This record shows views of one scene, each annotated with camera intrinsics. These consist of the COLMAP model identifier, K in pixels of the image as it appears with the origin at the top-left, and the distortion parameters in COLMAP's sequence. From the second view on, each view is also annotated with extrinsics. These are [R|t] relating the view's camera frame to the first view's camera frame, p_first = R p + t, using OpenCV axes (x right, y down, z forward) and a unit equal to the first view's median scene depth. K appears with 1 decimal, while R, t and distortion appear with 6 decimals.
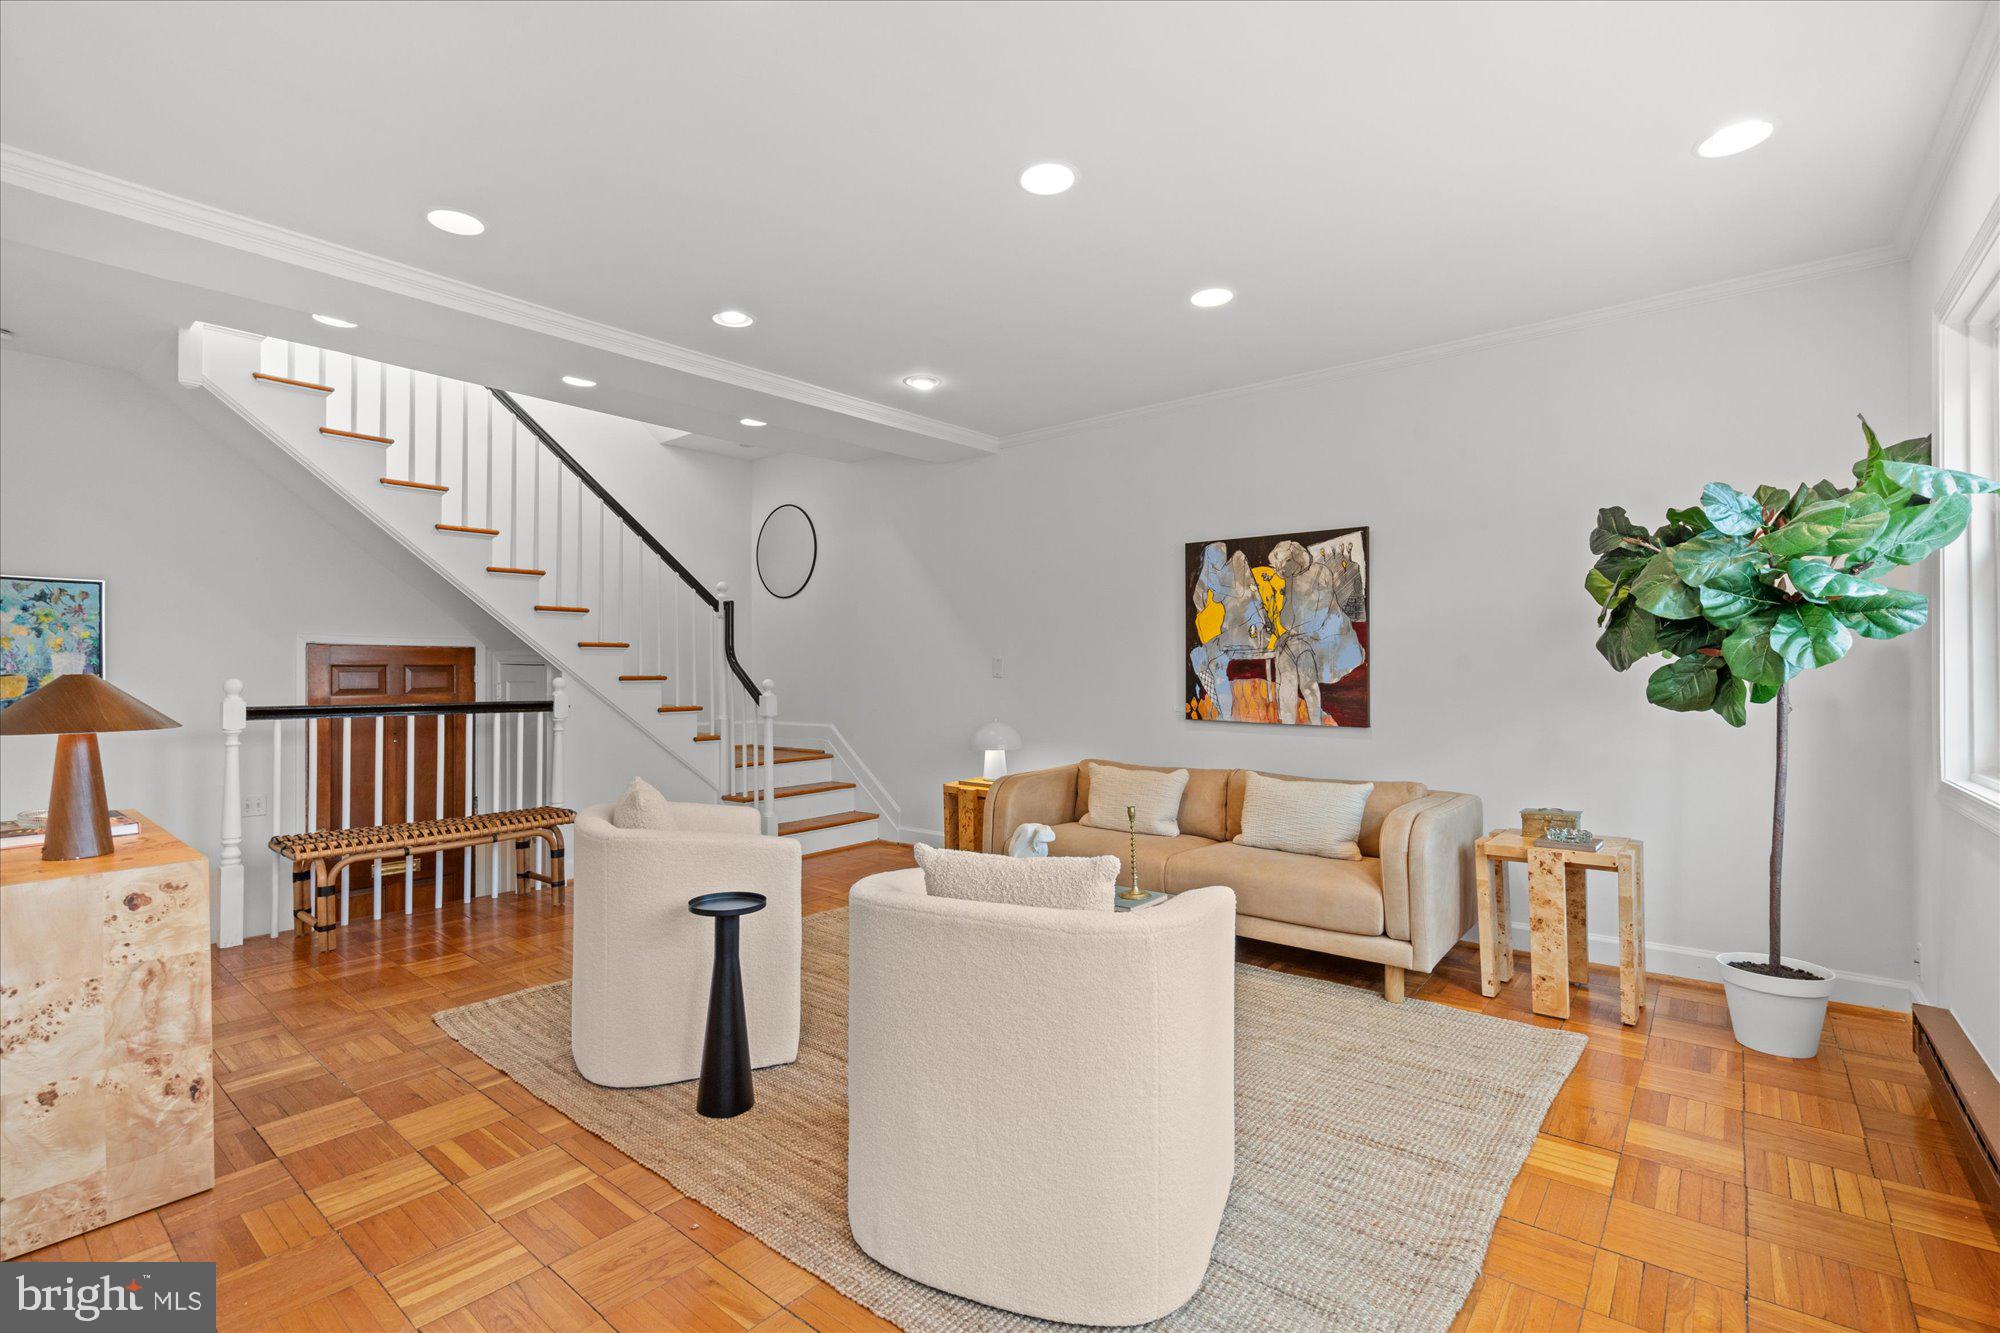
lens RADIAL K [[909.4, 0, 995.9], [0, 909.4, 639.4], [0, 0, 1]] dist [-0.001517, 0.000142]
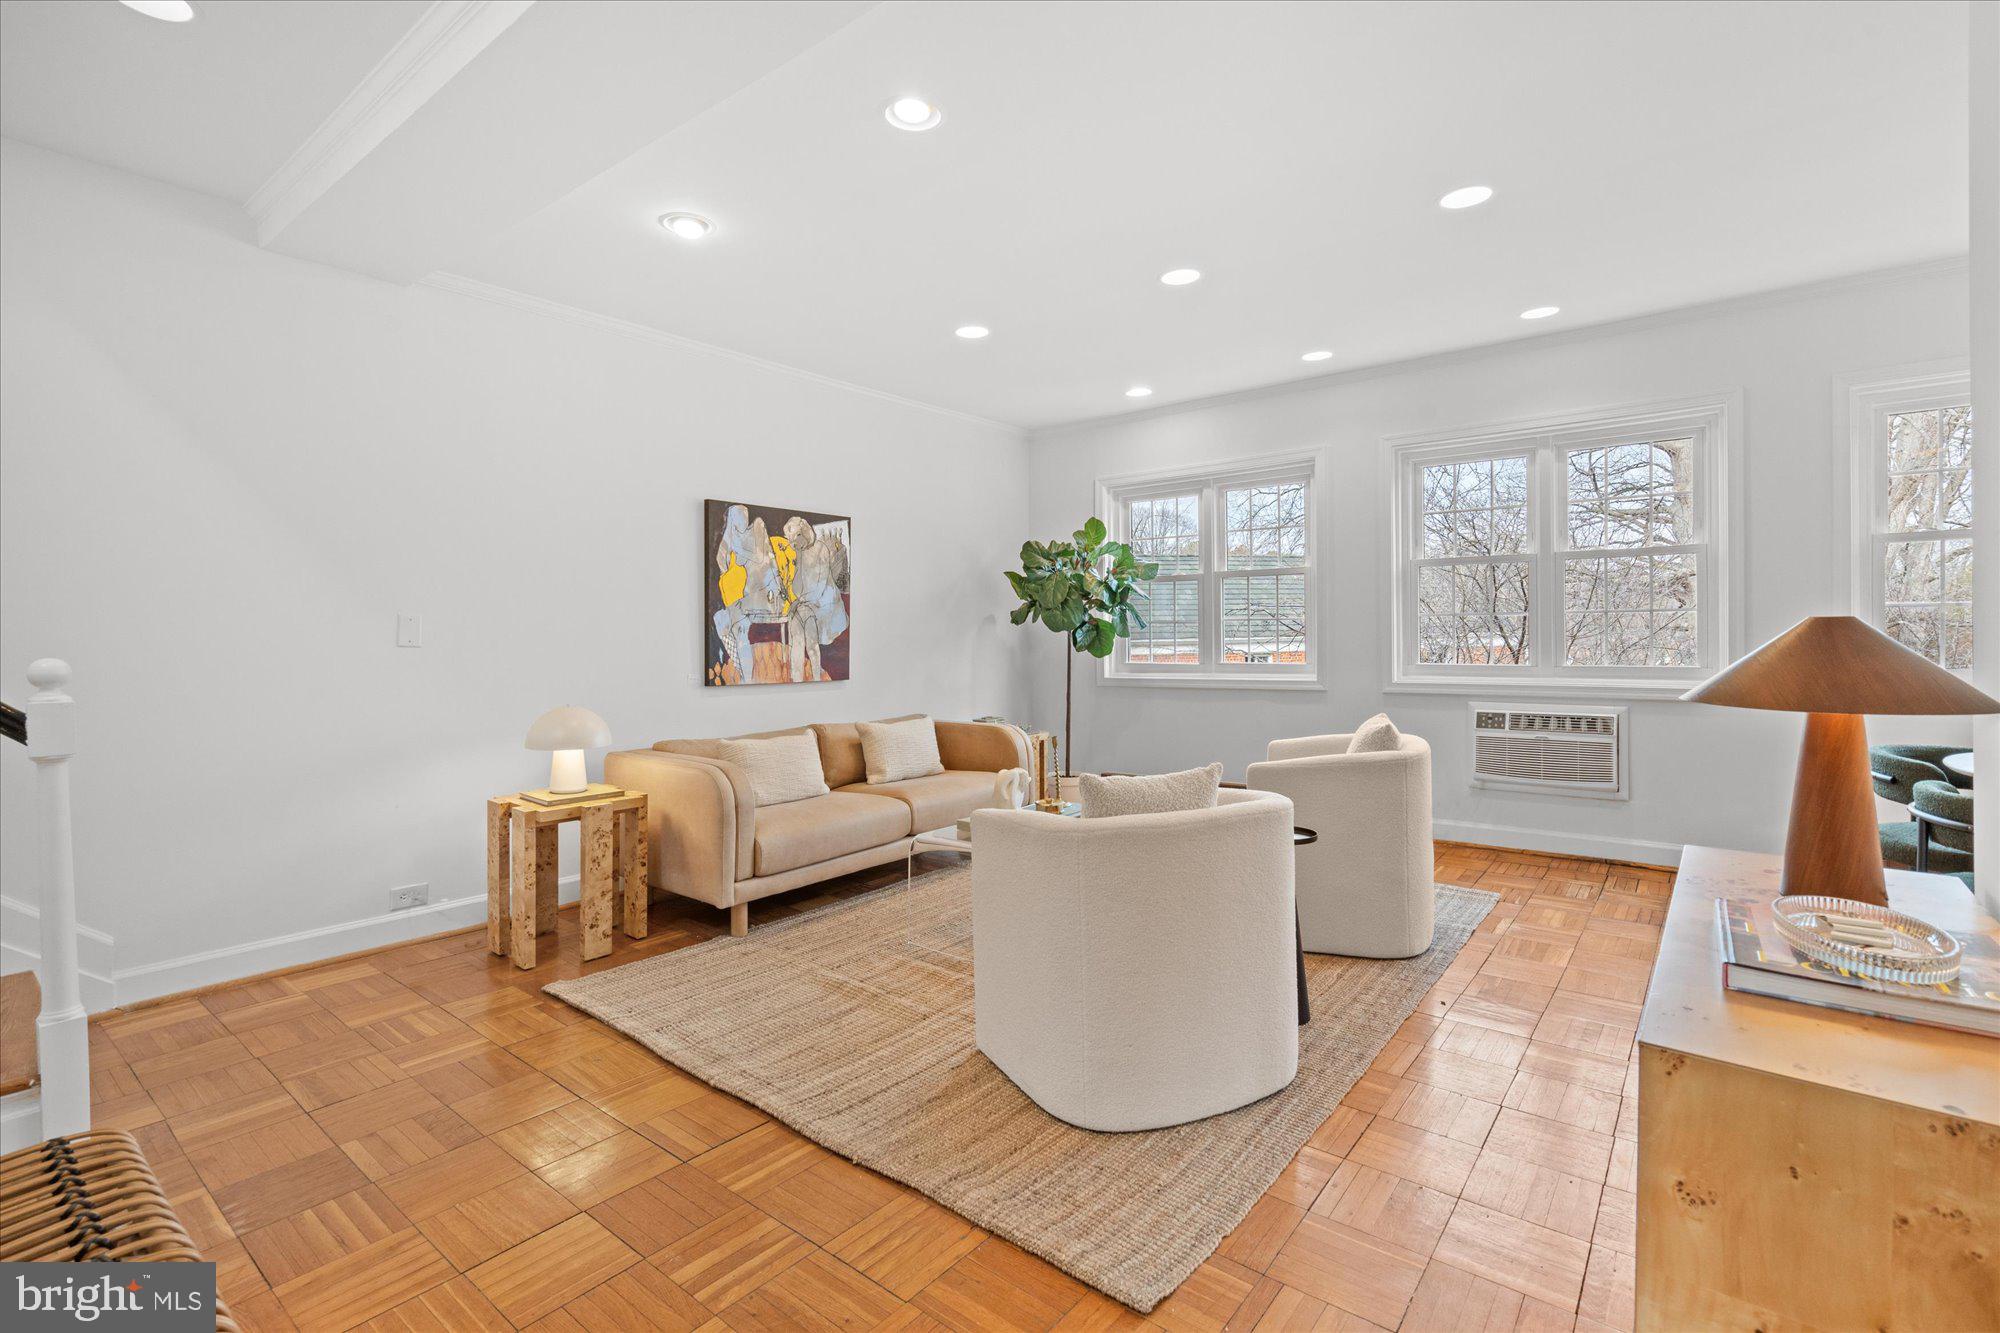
lens RADIAL K [[909.4, 0, 995.9], [0, 909.4, 639.4], [0, 0, 1]] dist [-0.001517, 0.000142]
pose [[-0.003721, -0.004786, 0.999982, -0.806496], [-0.024127, 0.999698, 0.004695, 0.030551], [-0.999702, -0.024109, -0.003836, 0.776130]]
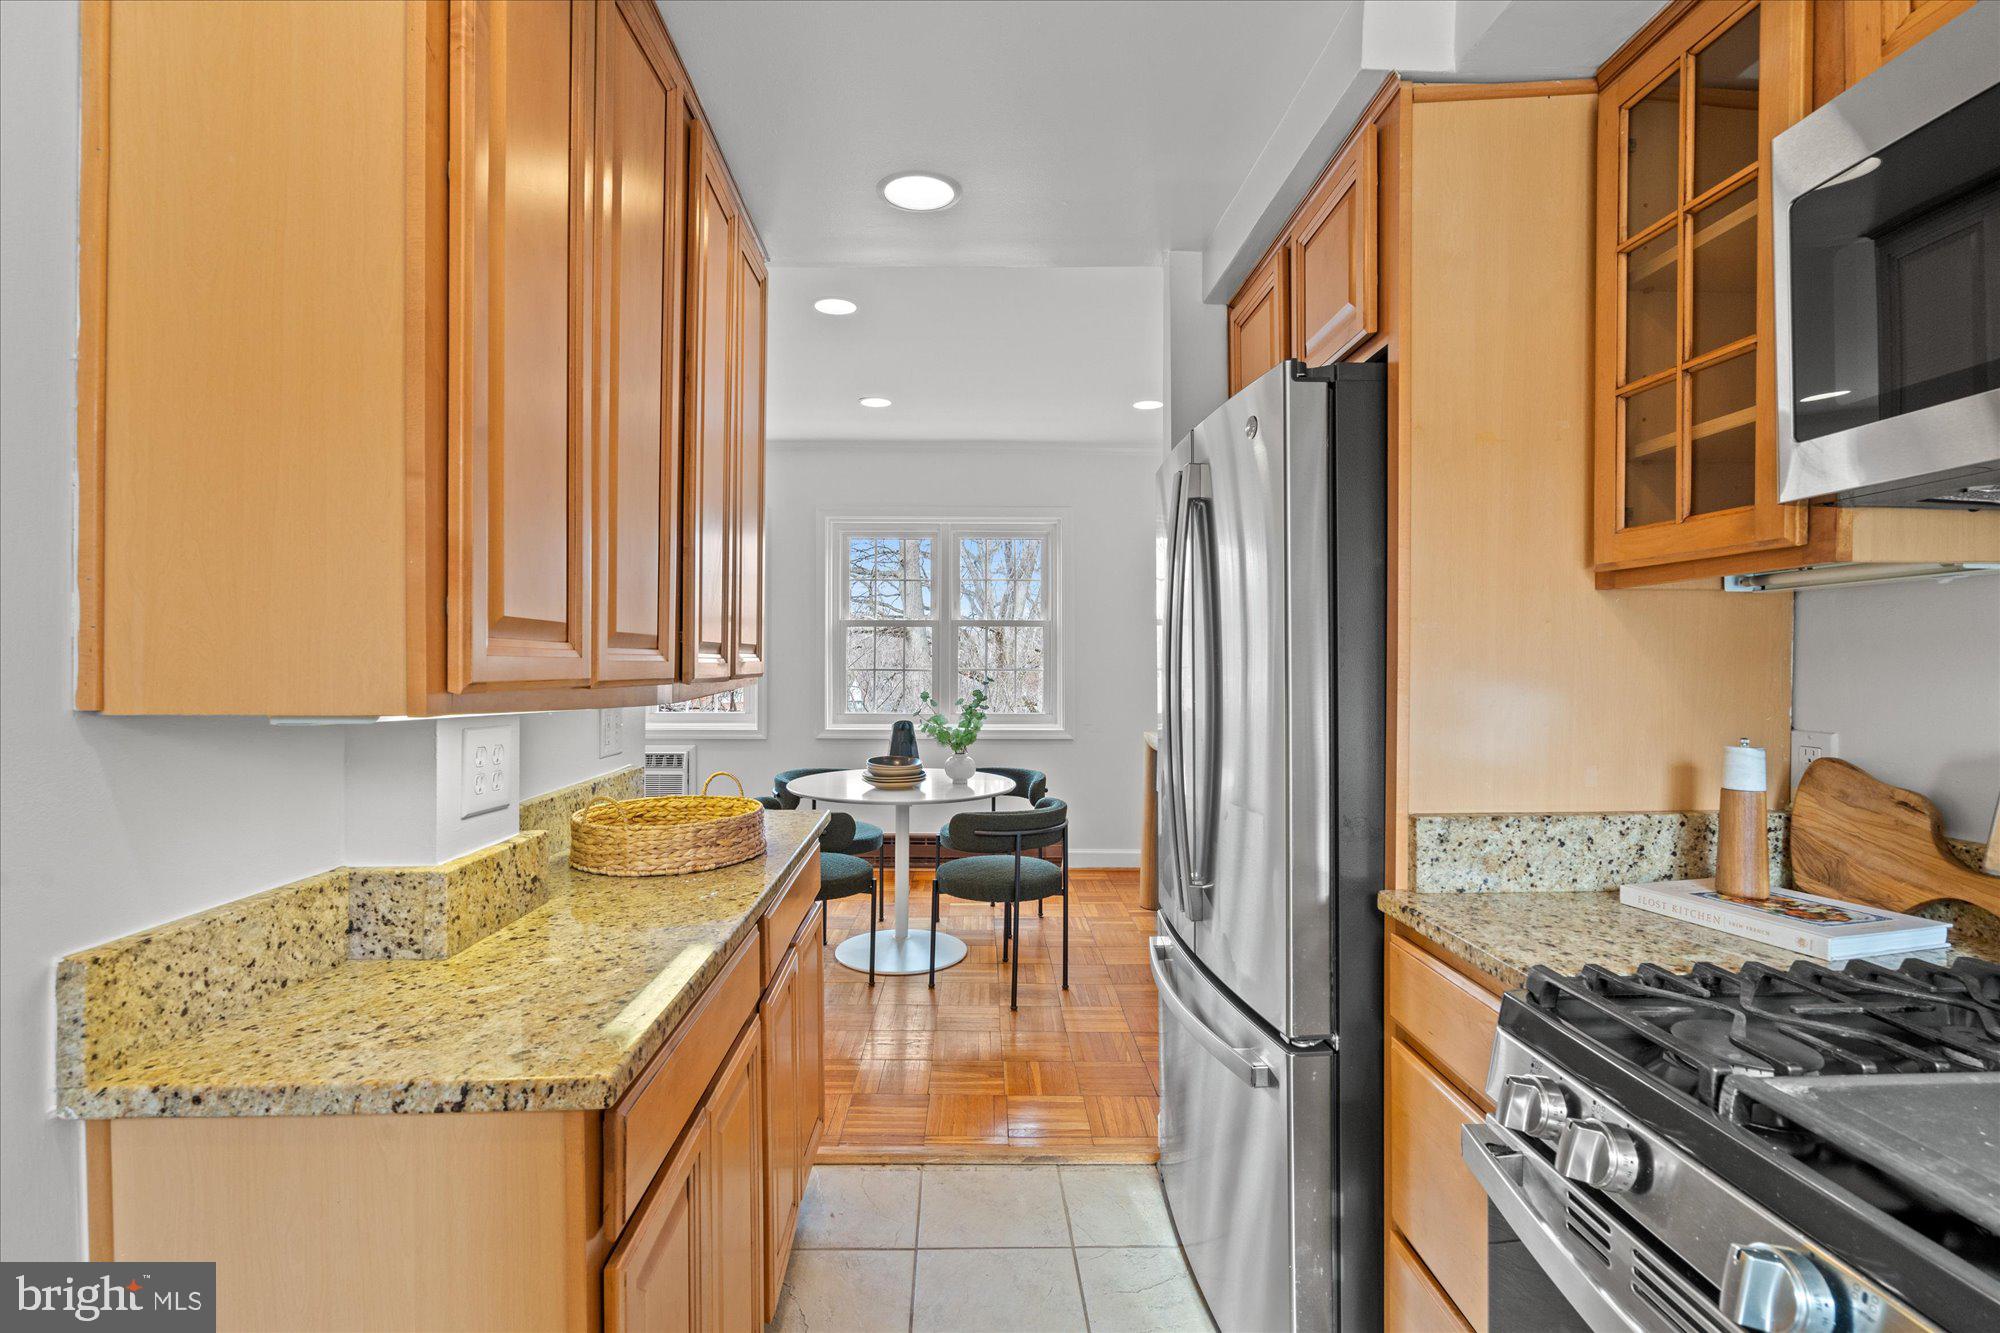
lens RADIAL K [[894.8, 0, 967.0], [0, 894.8, 667.4], [0, 0, 1]] dist [-0.000600, 0.000516]
pose [[-0.631718, -0.004799, 0.775183, -1.021727], [-0.028743, 0.999438, -0.017236, -0.005724], [-0.774665, -0.033169, -0.631501, 0.573883]]
